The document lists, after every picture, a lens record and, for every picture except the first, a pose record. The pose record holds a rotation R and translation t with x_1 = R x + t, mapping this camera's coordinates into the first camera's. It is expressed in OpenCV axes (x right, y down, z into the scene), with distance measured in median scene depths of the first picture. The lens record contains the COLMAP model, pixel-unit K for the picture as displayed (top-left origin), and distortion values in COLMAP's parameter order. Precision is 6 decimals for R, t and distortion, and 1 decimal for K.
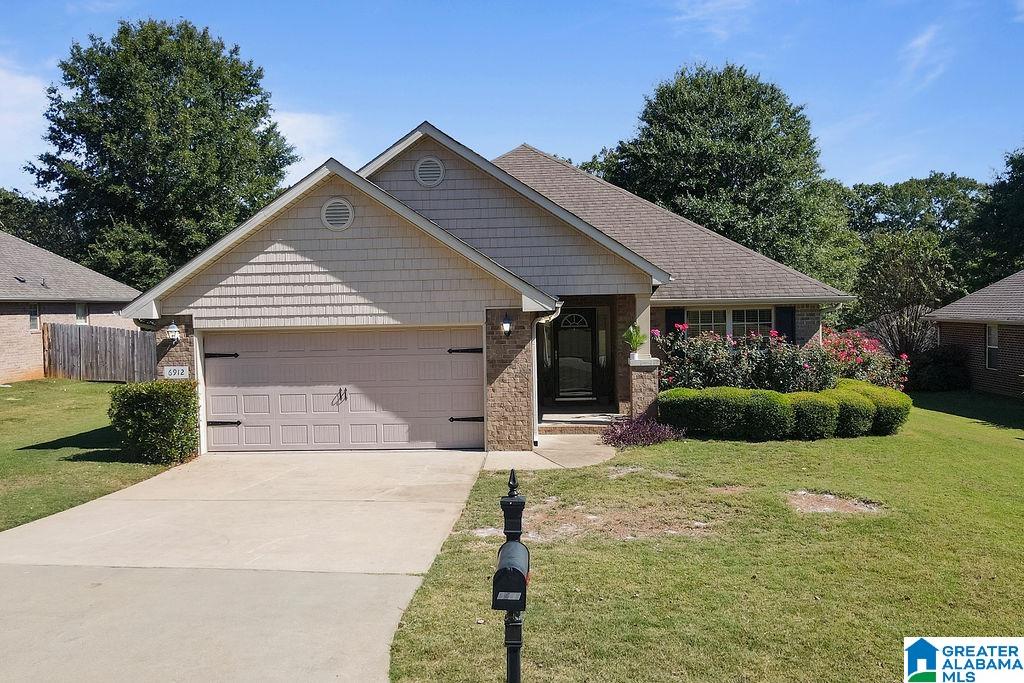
lens RADIAL K [[704.6, 0, 540.4], [0, 704.6, 340.5], [0, 0, 1]] dist [-0.027806, 0.073614]
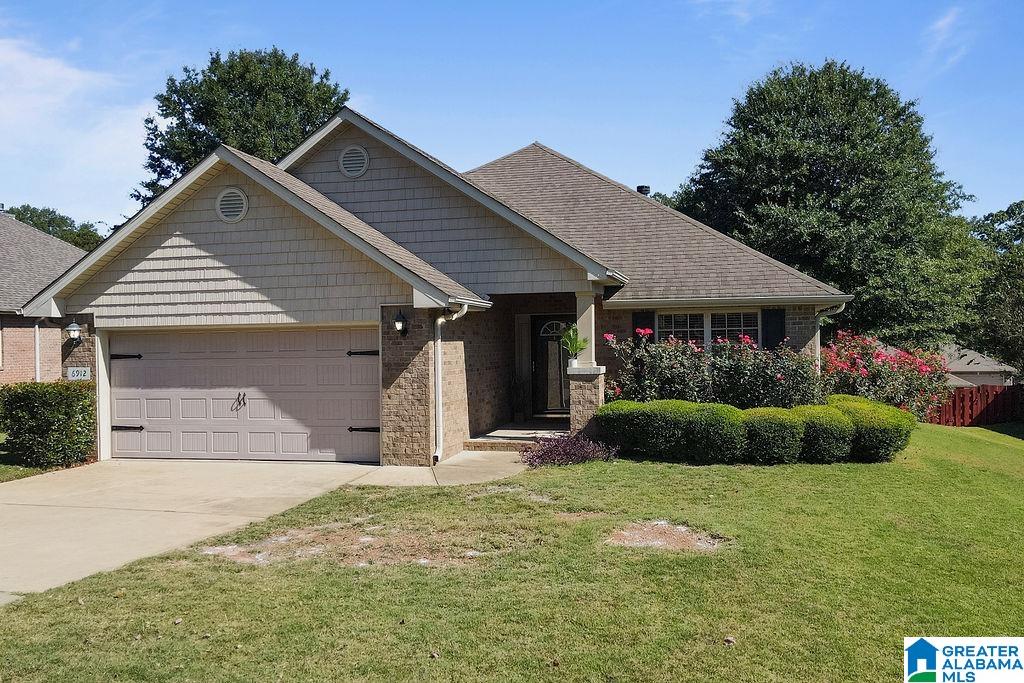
lens RADIAL K [[736.4, 0, 512.0], [0, 736.4, 341.5], [0, 0, 1]] dist [0.001220, 0.003837]
pose [[0.988050, 0.005513, -0.154034, 0.207195], [-0.009921, 0.999563, -0.027861, 0.022207], [0.153813, 0.029056, 0.987673, 0.089024]]
